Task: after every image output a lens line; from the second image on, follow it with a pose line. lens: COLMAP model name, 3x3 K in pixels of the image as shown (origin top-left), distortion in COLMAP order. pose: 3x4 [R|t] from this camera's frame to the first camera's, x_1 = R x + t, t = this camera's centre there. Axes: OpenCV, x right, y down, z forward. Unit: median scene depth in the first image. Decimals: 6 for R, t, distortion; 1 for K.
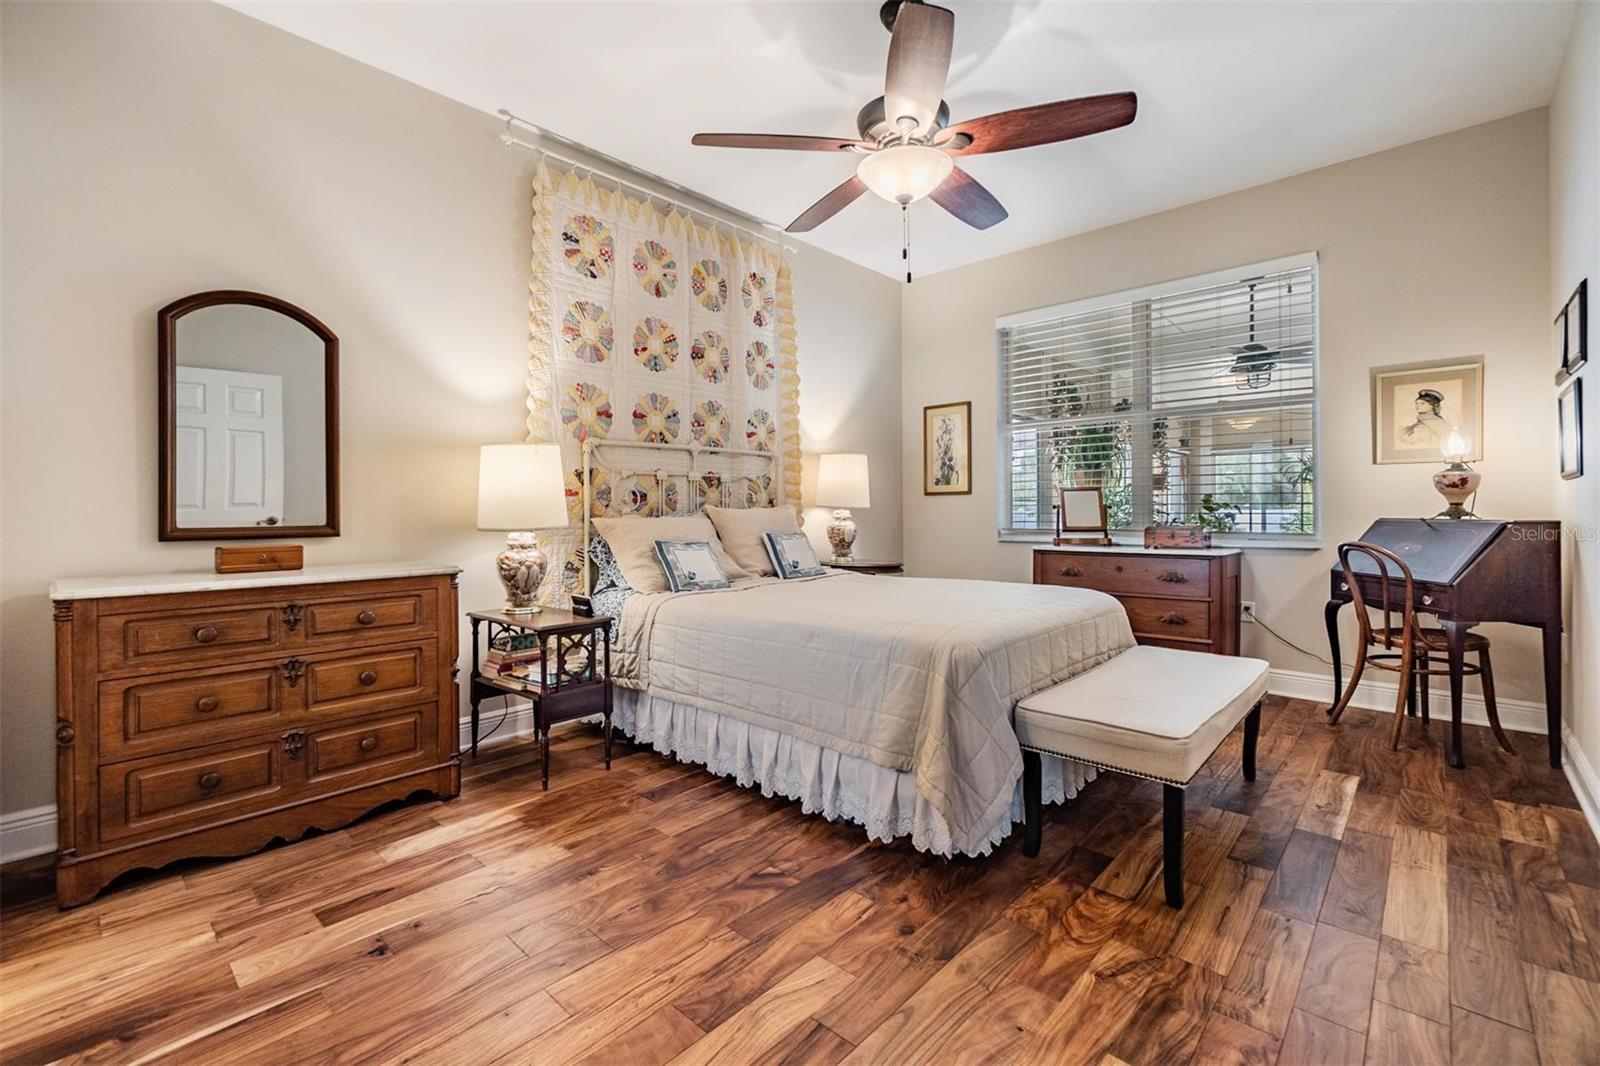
lens RADIAL K [[699.8, 0, 800.0], [0, 699.8, 533.0], [0, 0, 1]] dist [0.002153, 0.000165]
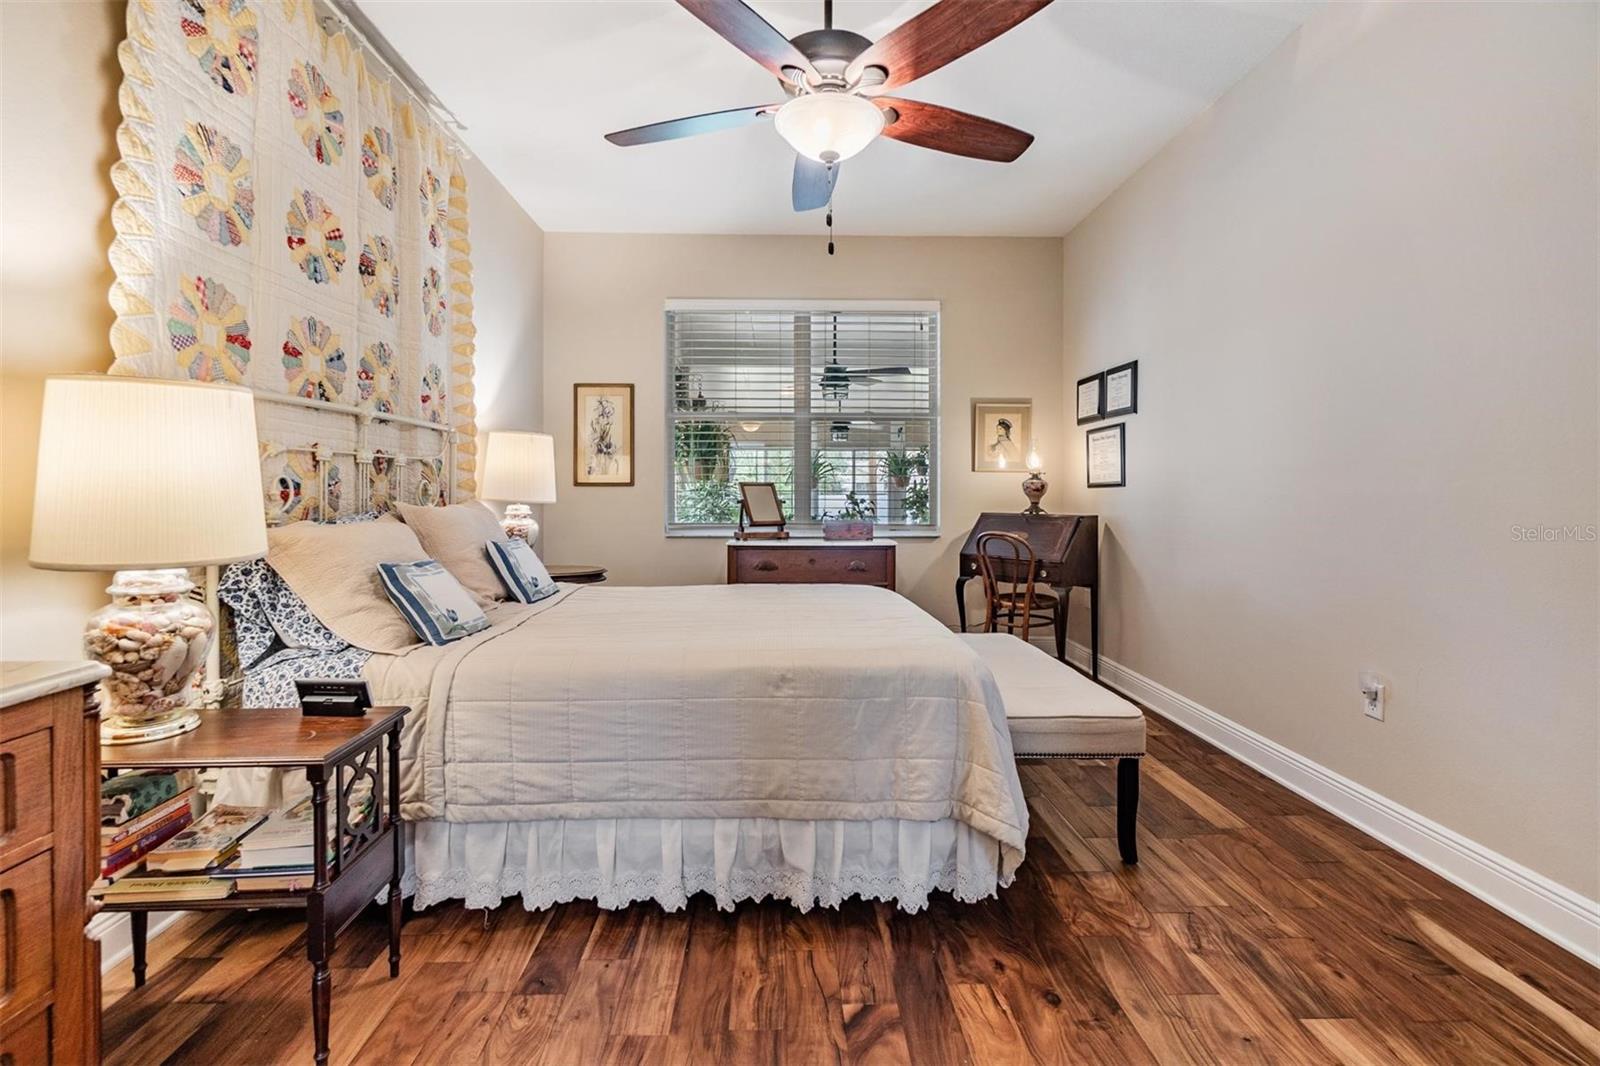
lens RADIAL K [[701.3, 0, 797.2], [0, 701.3, 508.8], [0, 0, 1]] dist [-0.000661, -0.001721]
pose [[0.718193, -0.007017, 0.695808, -0.352940], [0.014463, 0.999884, -0.004845, -0.027140], [-0.695693, 0.013544, 0.718211, 0.295539]]
